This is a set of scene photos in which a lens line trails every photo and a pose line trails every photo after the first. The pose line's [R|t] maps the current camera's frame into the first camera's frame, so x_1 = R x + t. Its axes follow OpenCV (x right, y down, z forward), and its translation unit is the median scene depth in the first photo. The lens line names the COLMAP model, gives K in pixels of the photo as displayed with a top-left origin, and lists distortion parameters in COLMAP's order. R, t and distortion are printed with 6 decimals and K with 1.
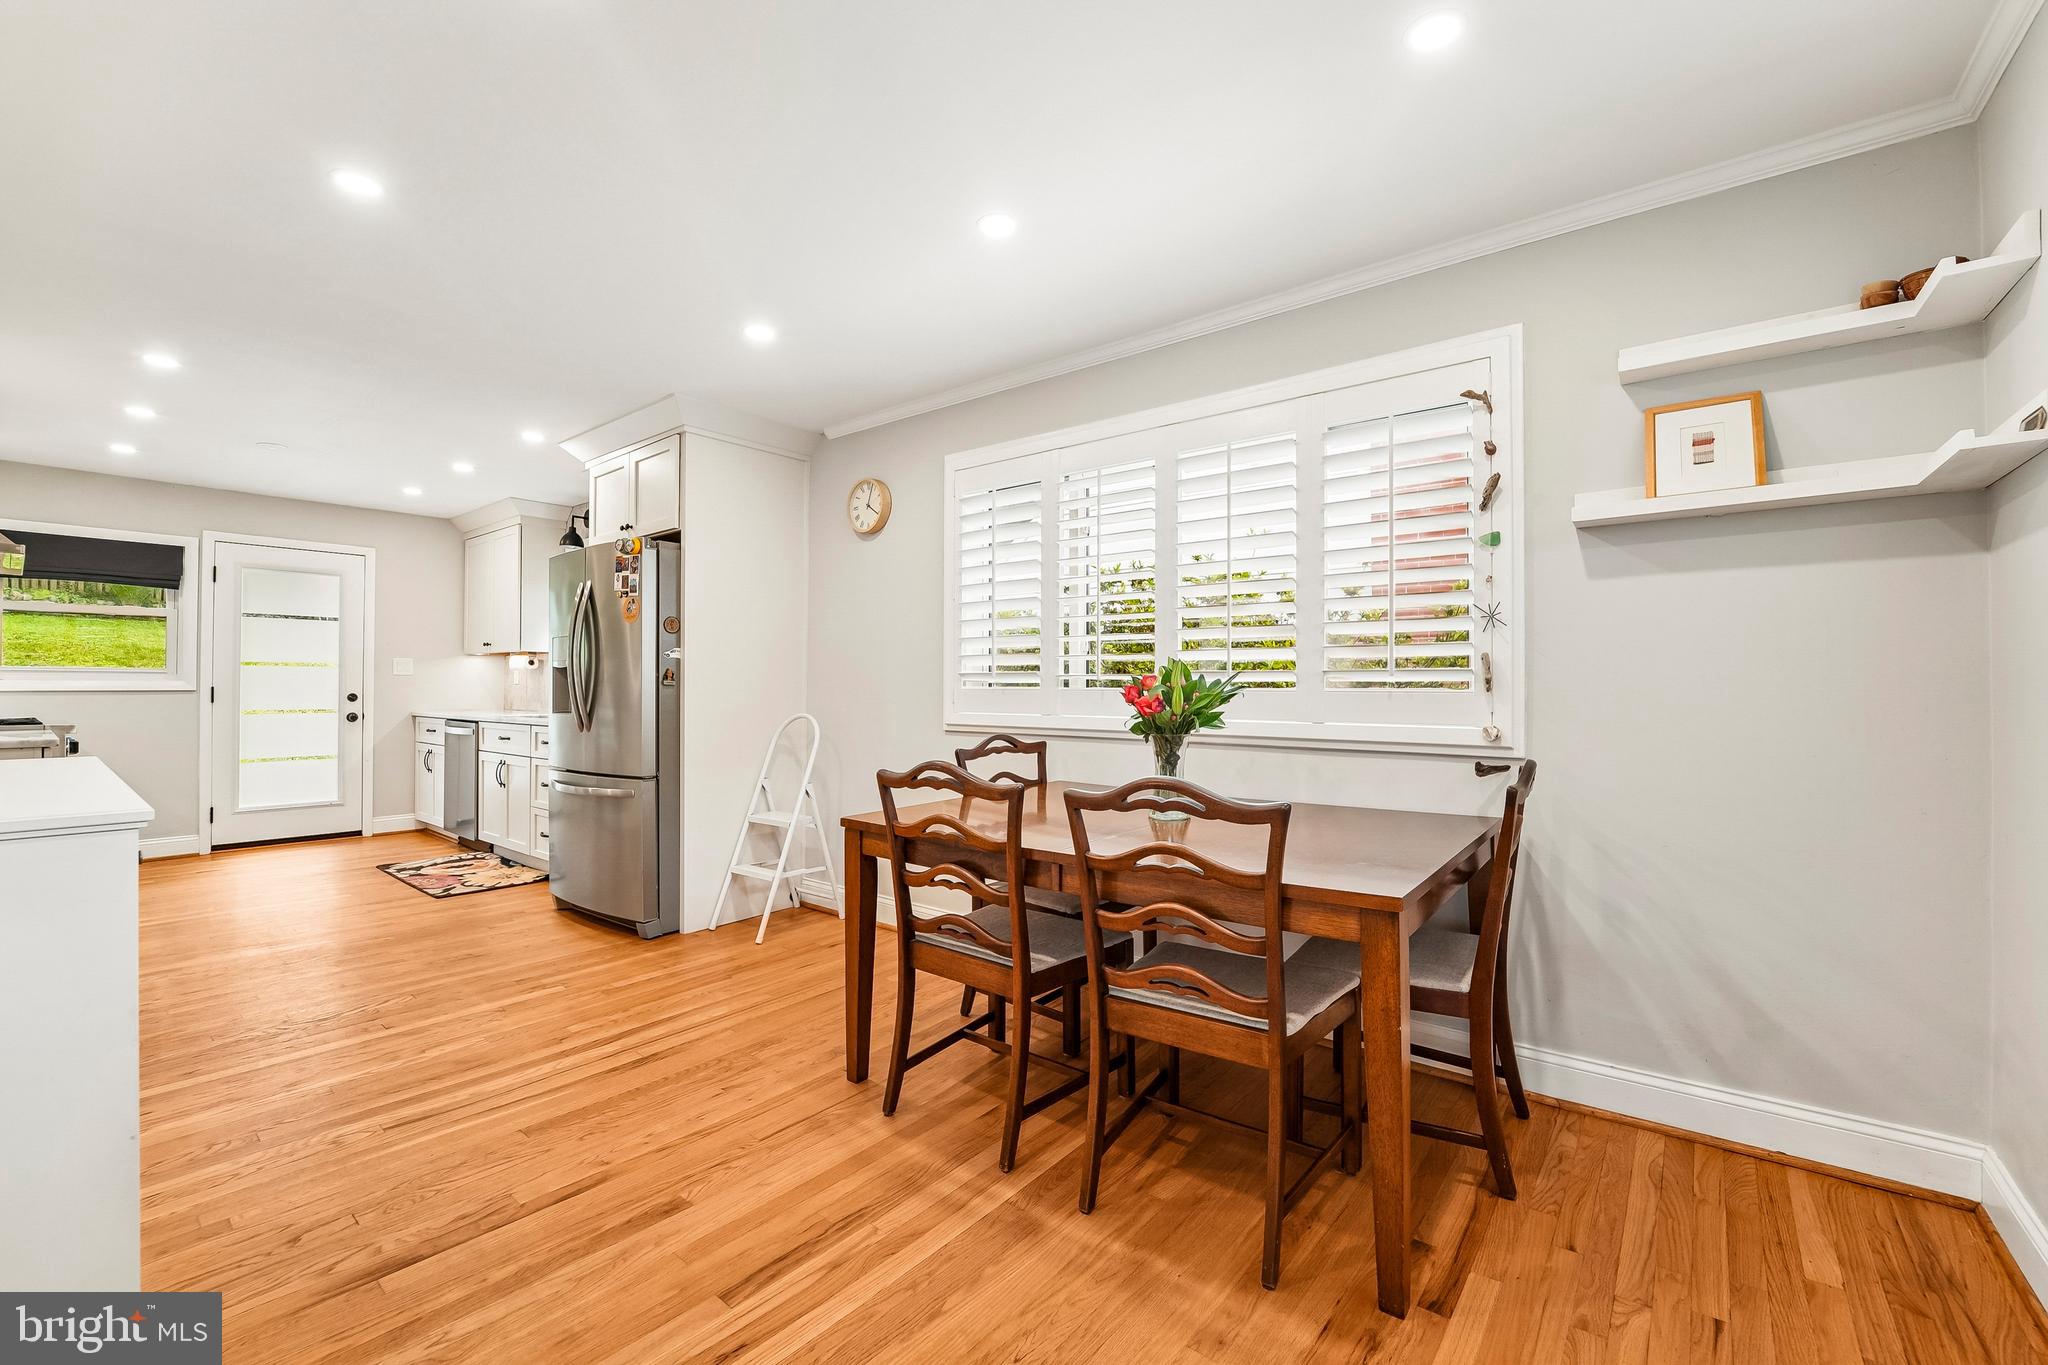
lens RADIAL K [[842.0, 0, 1034.2], [0, 842.0, 678.1], [0, 0, 1]] dist [-0.022233, -0.000010]
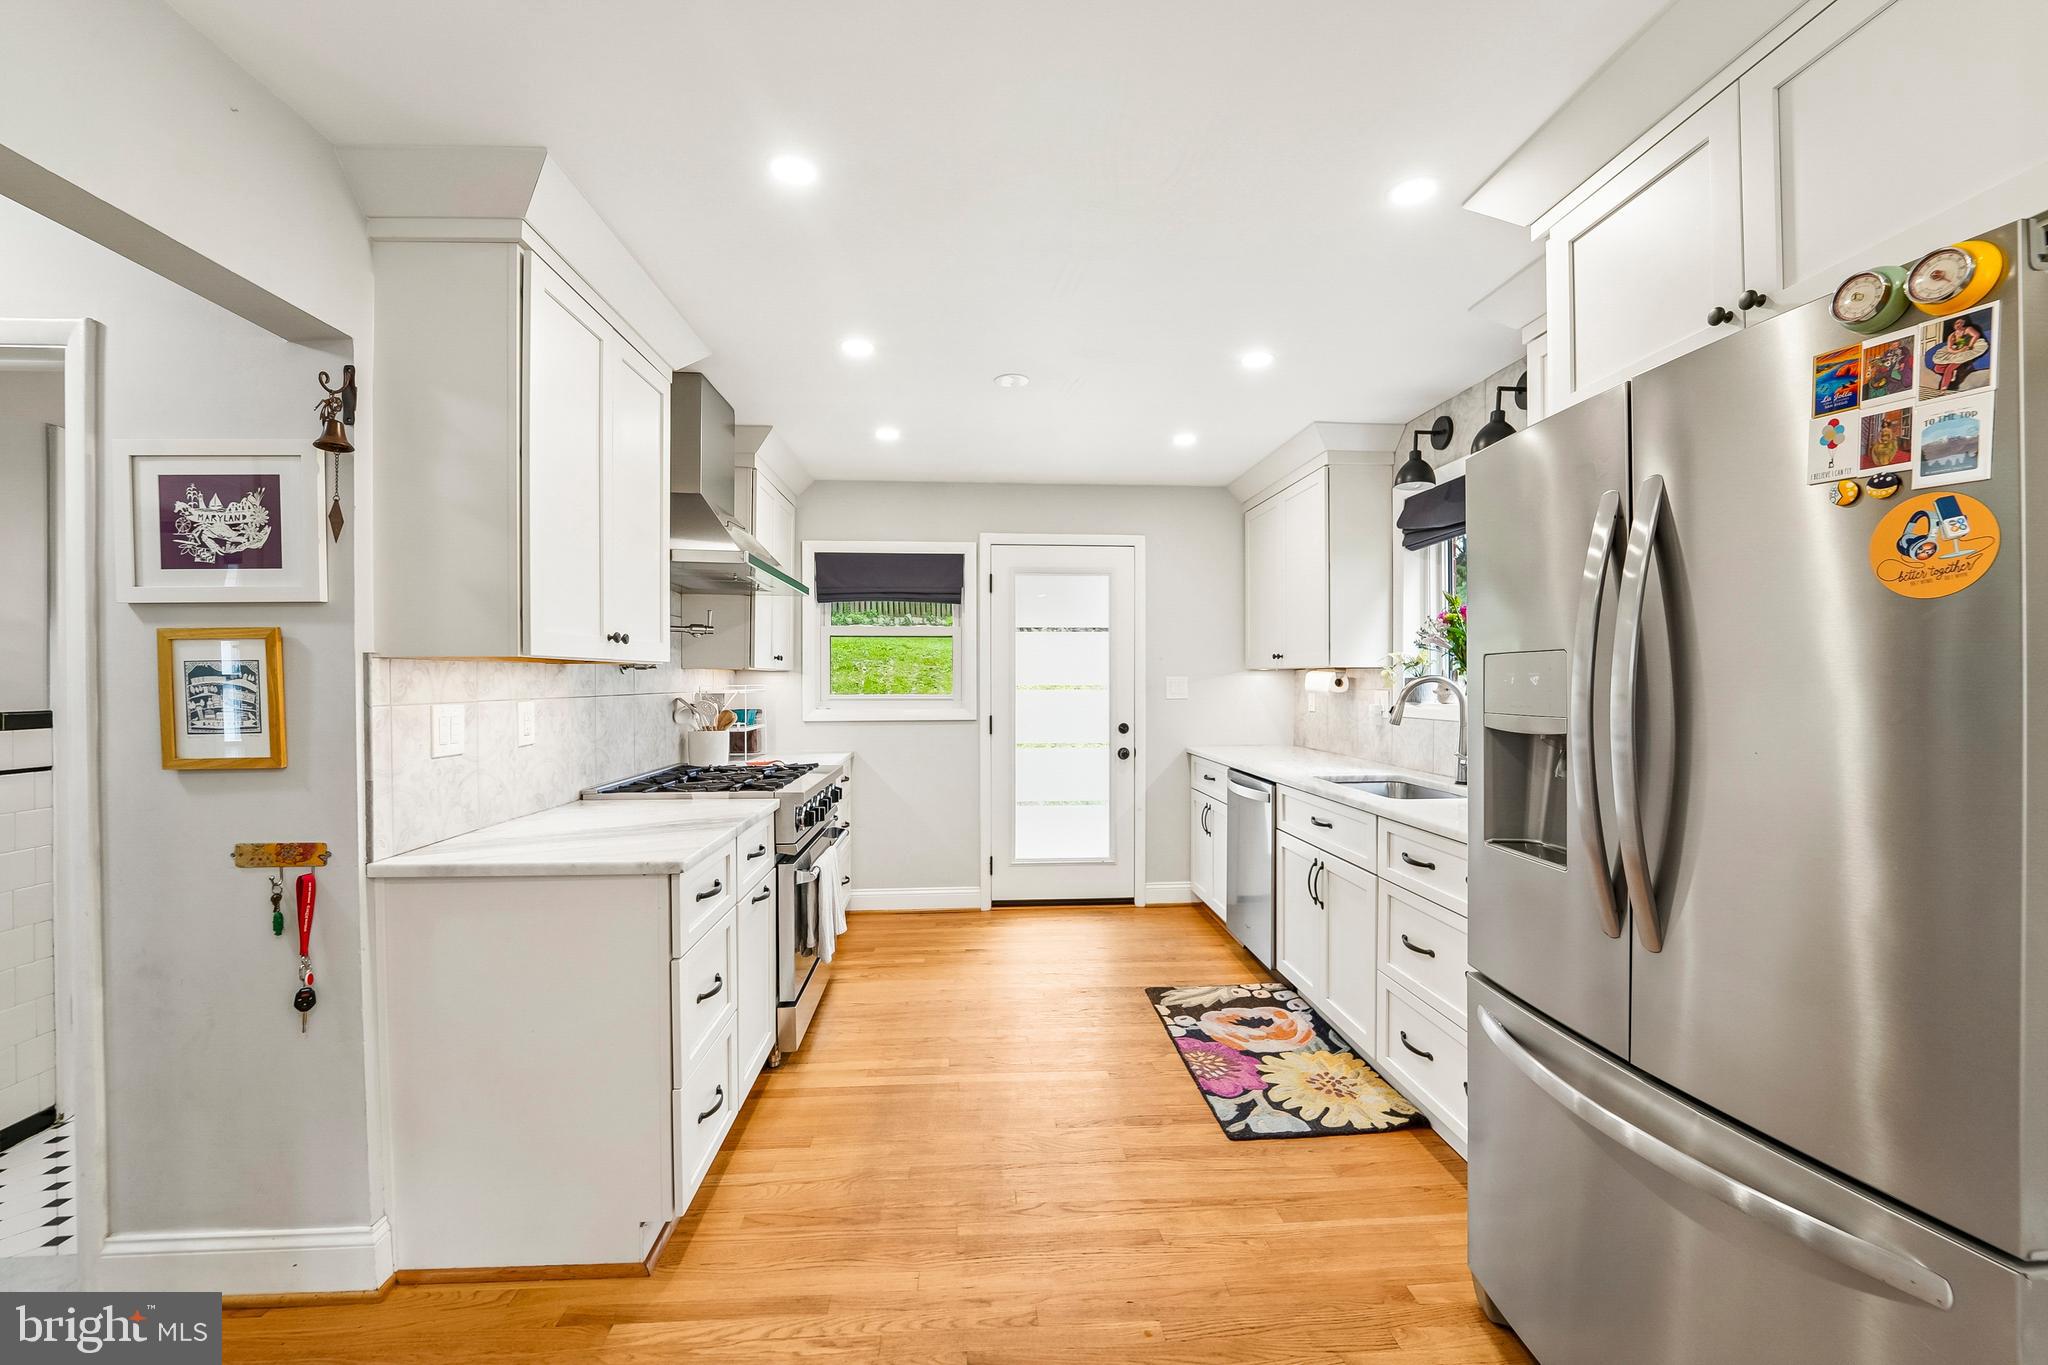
lens RADIAL K [[842.0, 0, 1034.2], [0, 842.0, 678.1], [0, 0, 1]] dist [-0.022233, -0.000010]
pose [[0.683492, -0.004312, -0.729945, -0.347049], [0.010718, 0.999934, 0.004130, -0.033043], [0.729879, -0.010646, 0.683493, 0.458897]]
